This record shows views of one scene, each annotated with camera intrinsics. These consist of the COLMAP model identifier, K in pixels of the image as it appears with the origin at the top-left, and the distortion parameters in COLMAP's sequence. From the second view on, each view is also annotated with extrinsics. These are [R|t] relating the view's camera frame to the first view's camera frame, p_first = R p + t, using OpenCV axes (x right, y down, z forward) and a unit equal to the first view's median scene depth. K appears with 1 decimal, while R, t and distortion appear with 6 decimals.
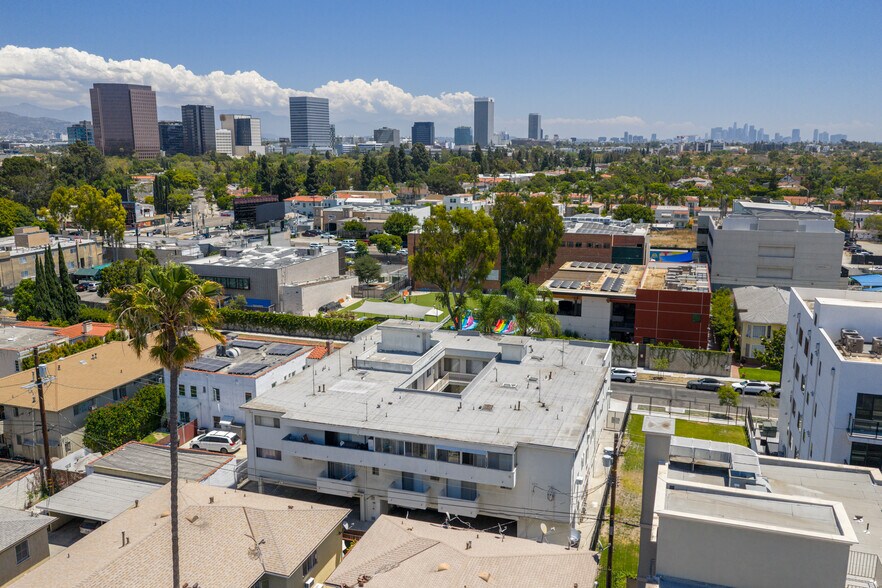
lens RADIAL K [[729.4, 0, 443.8], [0, 729.4, 291.1], [0, 0, 1]] dist [0.012827, -0.011373]
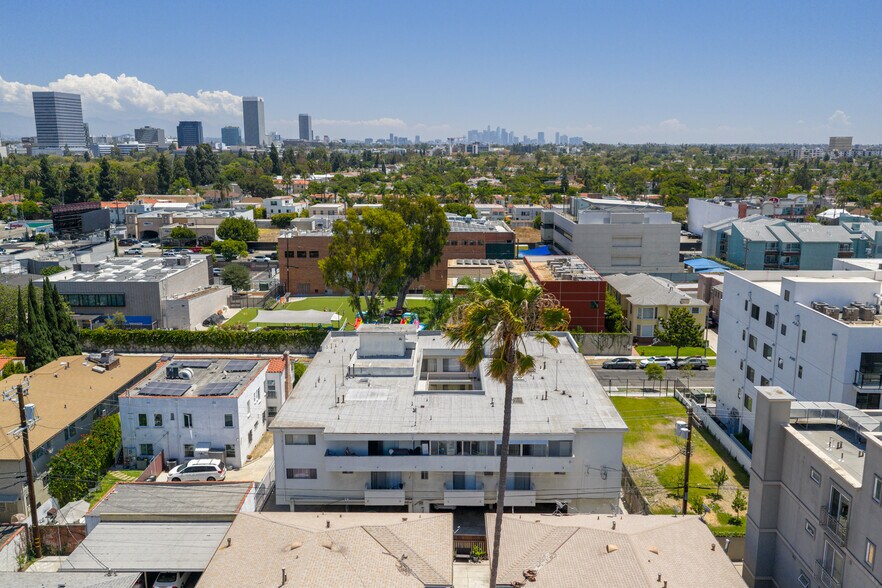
lens RADIAL K [[729.4, 0, 443.8], [0, 729.4, 291.1], [0, 0, 1]] dist [0.012827, -0.011373]
pose [[0.951651, -0.058631, 0.301535, -0.190868], [0.059050, 0.998225, 0.007734, -0.005211], [-0.301453, 0.010445, 0.953424, 0.023561]]
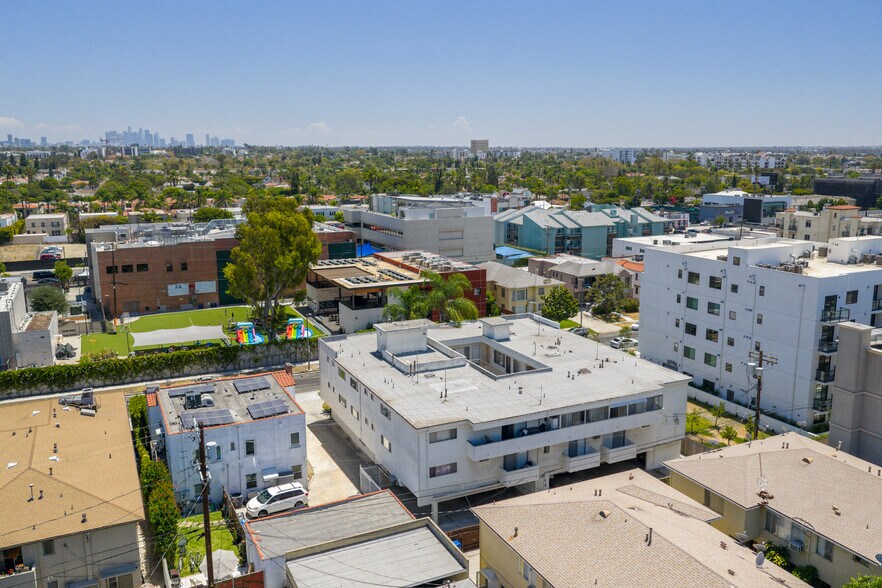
lens RADIAL K [[729.4, 0, 443.8], [0, 729.4, 291.1], [0, 0, 1]] dist [0.012827, -0.011373]
pose [[0.715976, -0.135403, 0.684868, -0.485131], [0.139170, 0.989003, 0.050042, -0.029980], [-0.684113, 0.059484, 0.726947, 0.171071]]
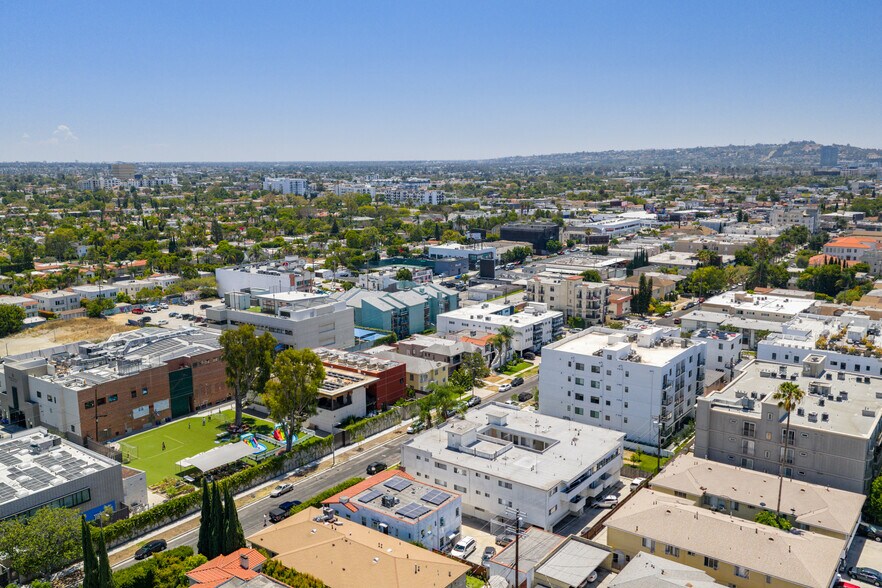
lens RADIAL K [[756.5, 0, 441.9], [0, 756.5, 280.2], [0, 0, 1]] dist [0.012083, -0.005360]
pose [[0.312685, -0.153813, 0.937320, -1.108904], [0.193651, 0.976399, 0.095625, -0.309436], [-0.929907, 0.151613, 0.335091, 0.314941]]
